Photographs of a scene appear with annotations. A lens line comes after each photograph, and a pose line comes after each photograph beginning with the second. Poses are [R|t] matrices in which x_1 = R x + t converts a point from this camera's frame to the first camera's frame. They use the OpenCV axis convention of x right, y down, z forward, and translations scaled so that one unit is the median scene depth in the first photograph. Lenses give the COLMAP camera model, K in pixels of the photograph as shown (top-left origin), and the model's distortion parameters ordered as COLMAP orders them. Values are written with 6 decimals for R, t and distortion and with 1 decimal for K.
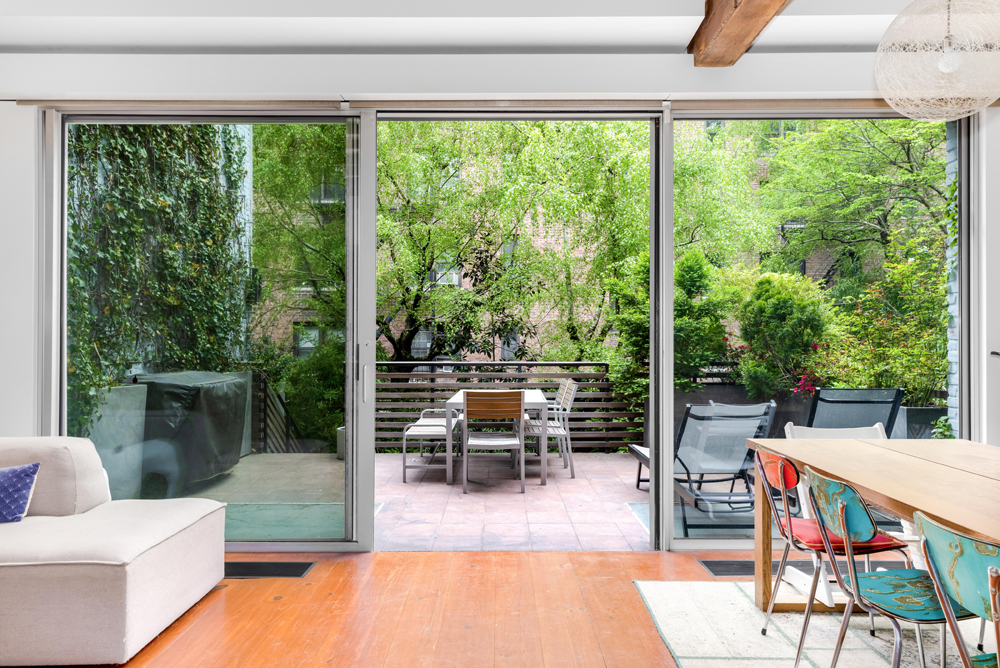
lens RADIAL K [[659.1, 0, 500.2], [0, 659.1, 333.8], [0, 0, 1]] dist [0.035376, 0.000410]
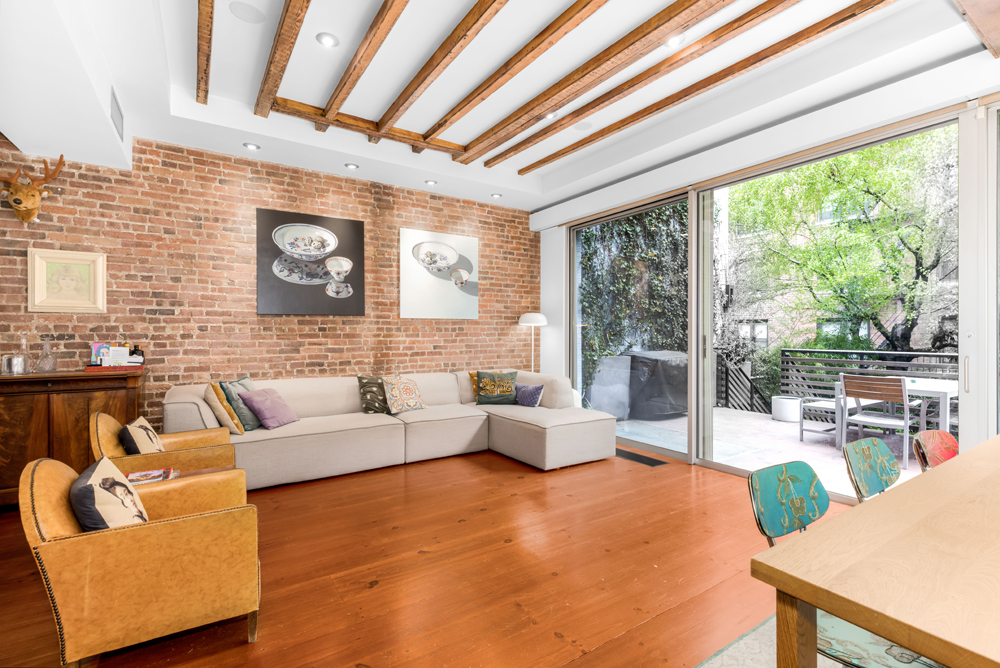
lens RADIAL K [[455.1, 0, 497.9], [0, 455.1, 333.6], [0, 0, 1]] dist [-0.003636, -0.000435]
pose [[0.555580, 0.006441, -0.831438, 0.300867], [0.004614, 0.999931, 0.010829, -0.002075], [0.831450, -0.009853, 0.555512, -0.009066]]
